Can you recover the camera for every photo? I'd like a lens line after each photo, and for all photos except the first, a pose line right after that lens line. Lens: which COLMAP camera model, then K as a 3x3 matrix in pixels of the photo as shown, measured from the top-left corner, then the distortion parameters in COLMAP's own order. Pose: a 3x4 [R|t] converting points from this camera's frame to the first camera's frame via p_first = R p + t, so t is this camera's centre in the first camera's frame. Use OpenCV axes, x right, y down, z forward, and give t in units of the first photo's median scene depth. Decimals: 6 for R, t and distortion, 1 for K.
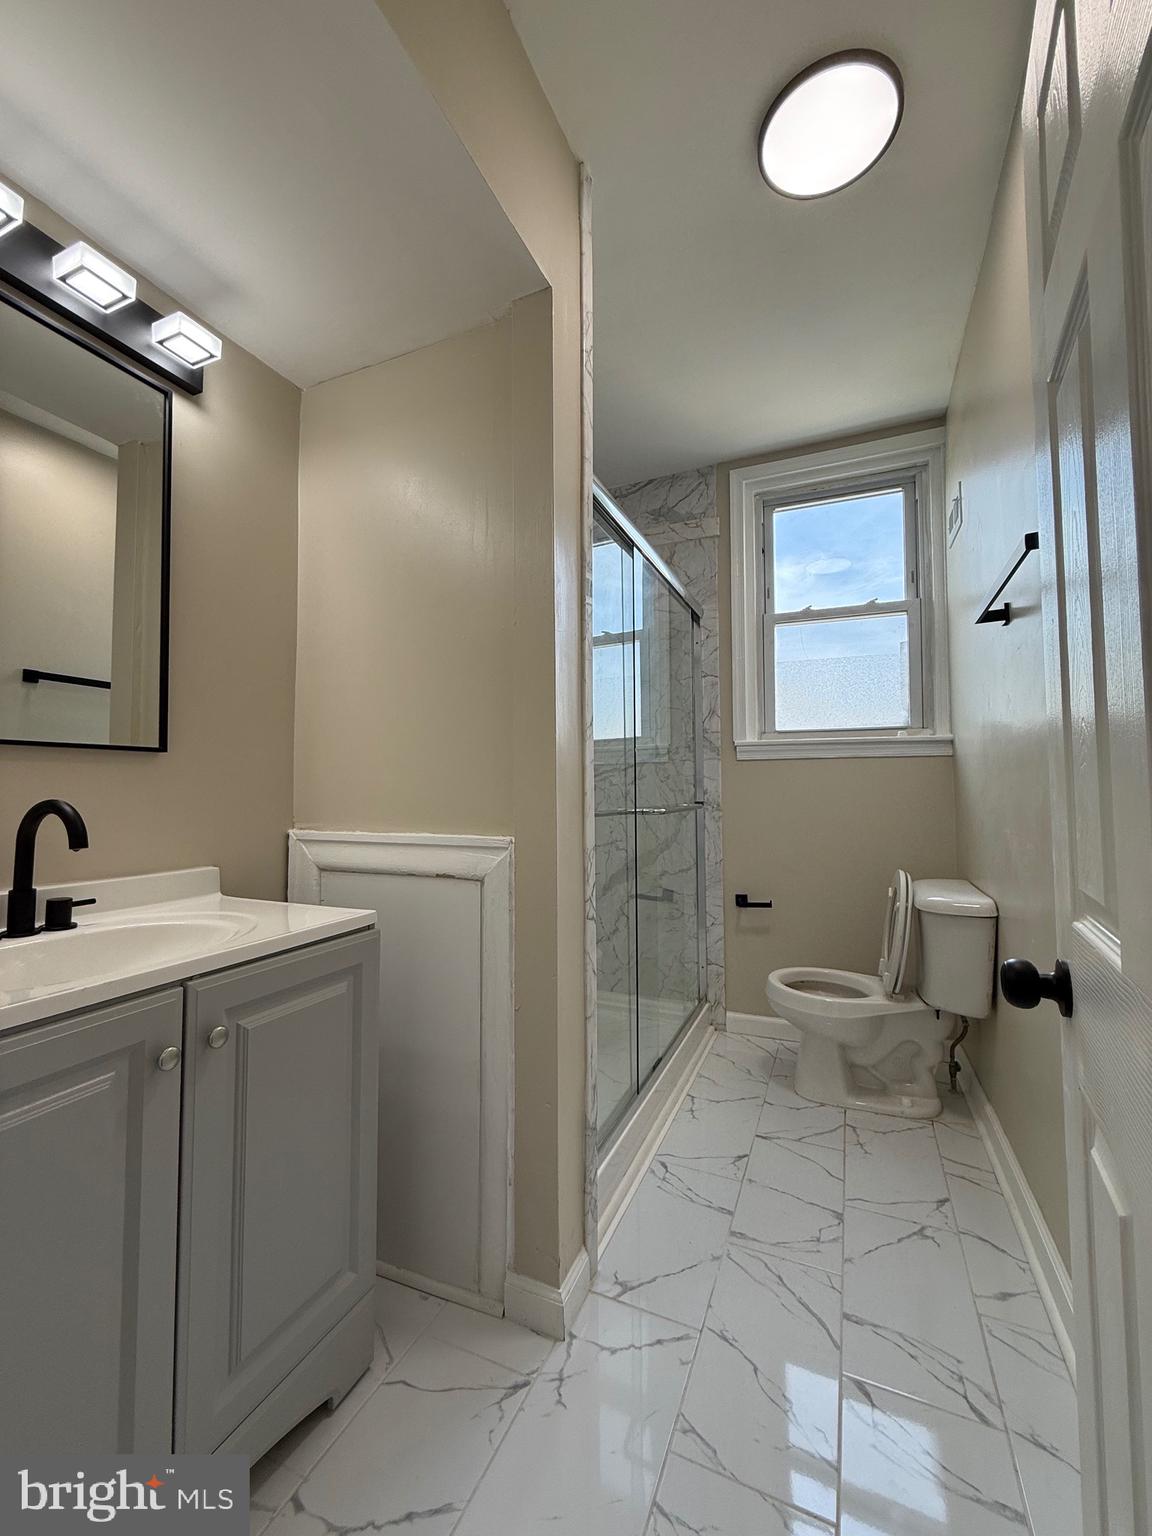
lens RADIAL K [[610.6, 0, 575.9], [0, 610.6, 762.9], [0, 0, 1]] dist [0.001082, -0.000147]
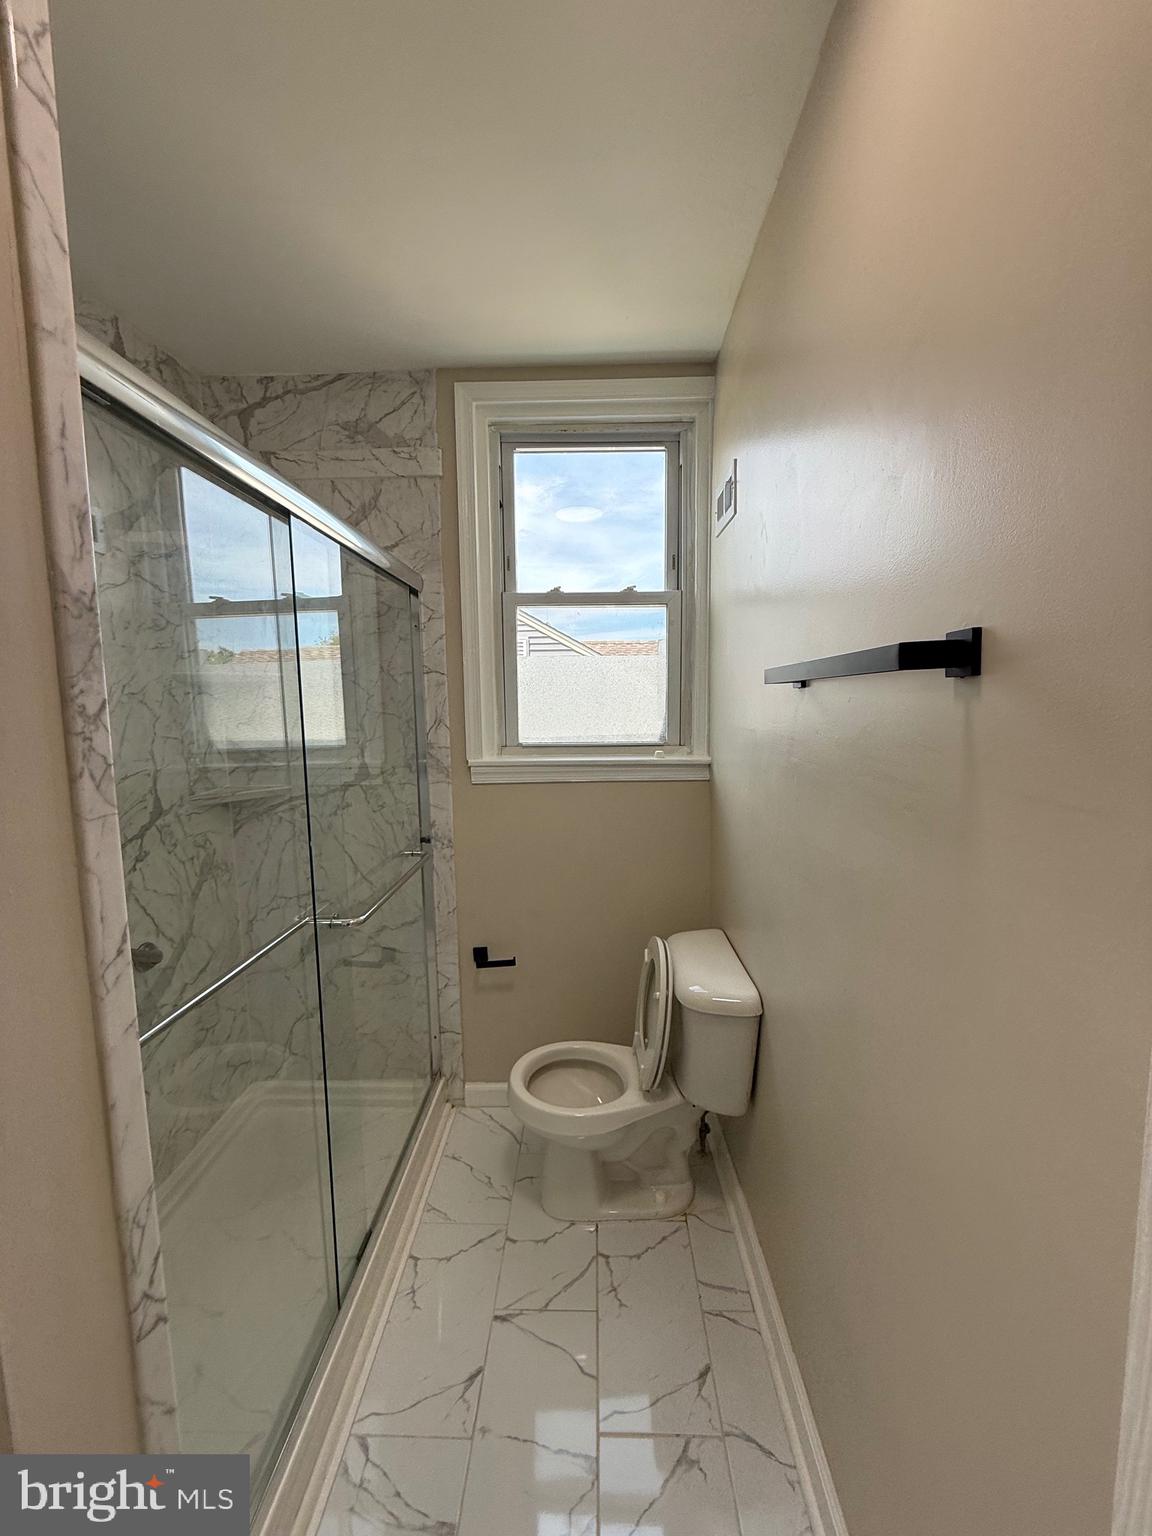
lens RADIAL K [[610.6, 0, 575.9], [0, 610.6, 763.7], [0, 0, 1]] dist [0.001082, -0.000147]
pose [[0.924035, -0.050615, 0.378942, 0.167717], [-0.004415, 0.989719, 0.142960, -0.260320], [-0.382282, -0.133773, 0.914311, 0.432056]]
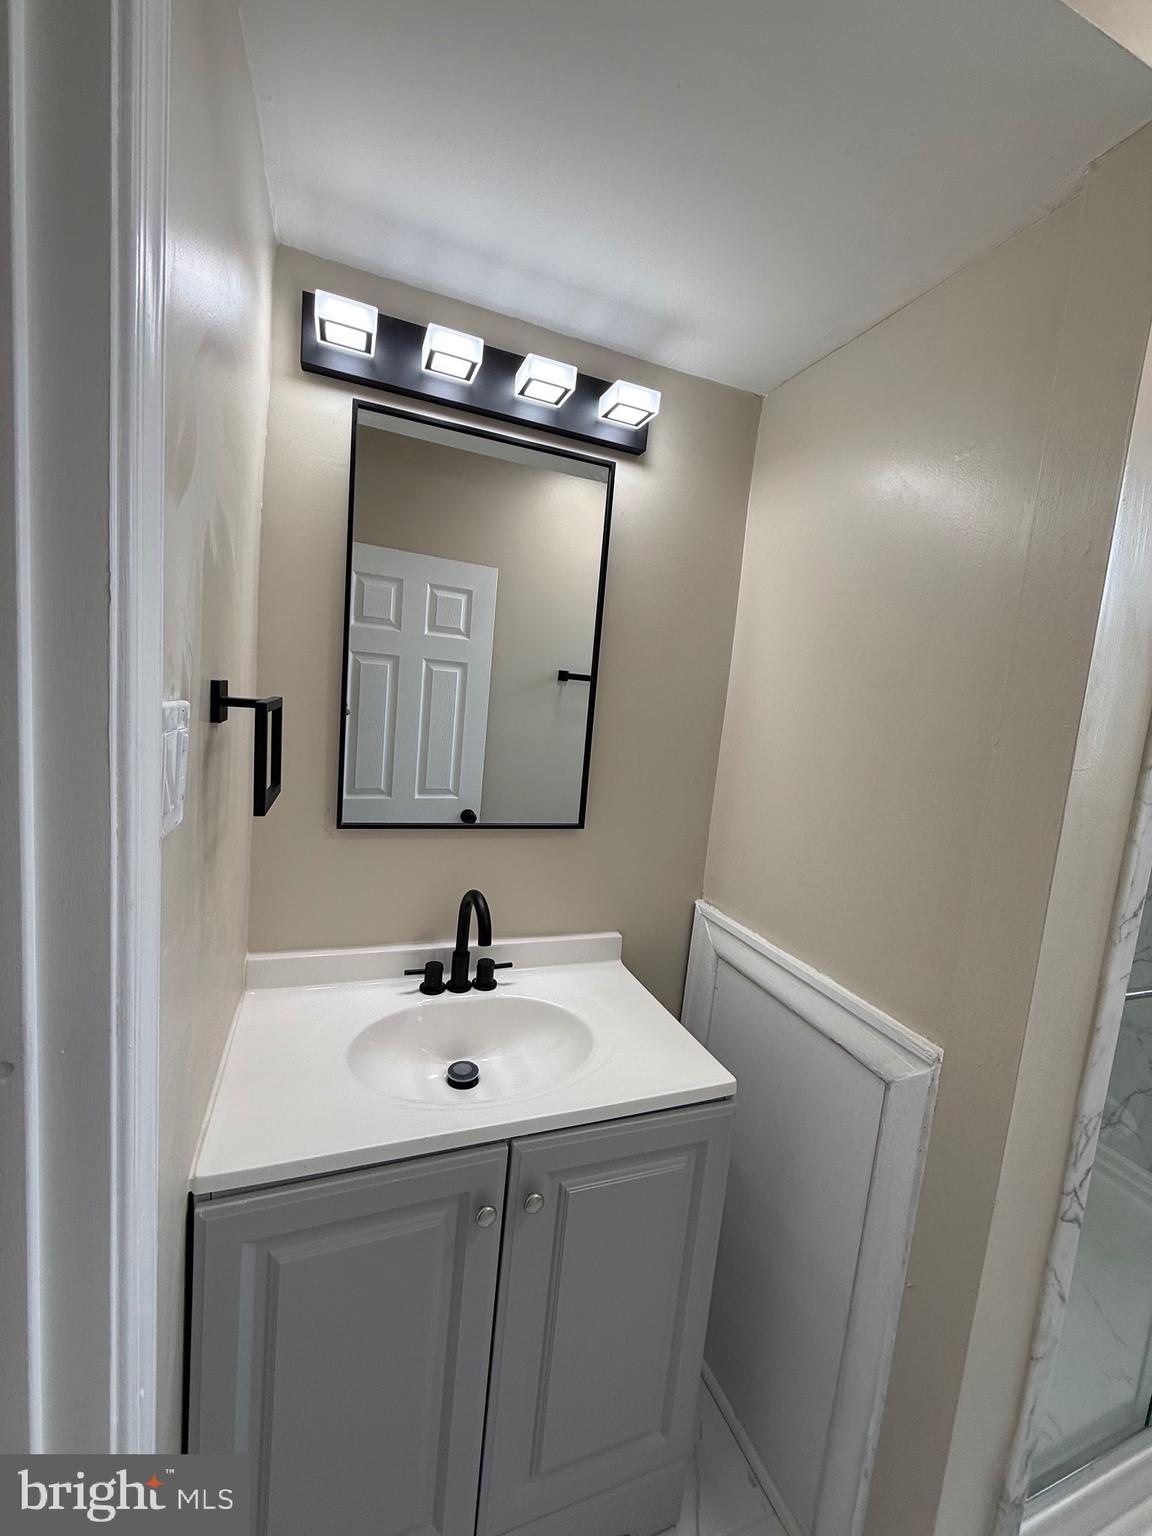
lens RADIAL K [[610.6, 0, 573.8], [0, 610.6, 767.3], [0, 0, 1]] dist [0.001082, -0.000147]
pose [[0.701333, 0.149127, -0.697061, 0.032427], [-0.063835, 0.987082, 0.146948, -0.237730], [0.709970, -0.058563, 0.701793, 0.218604]]
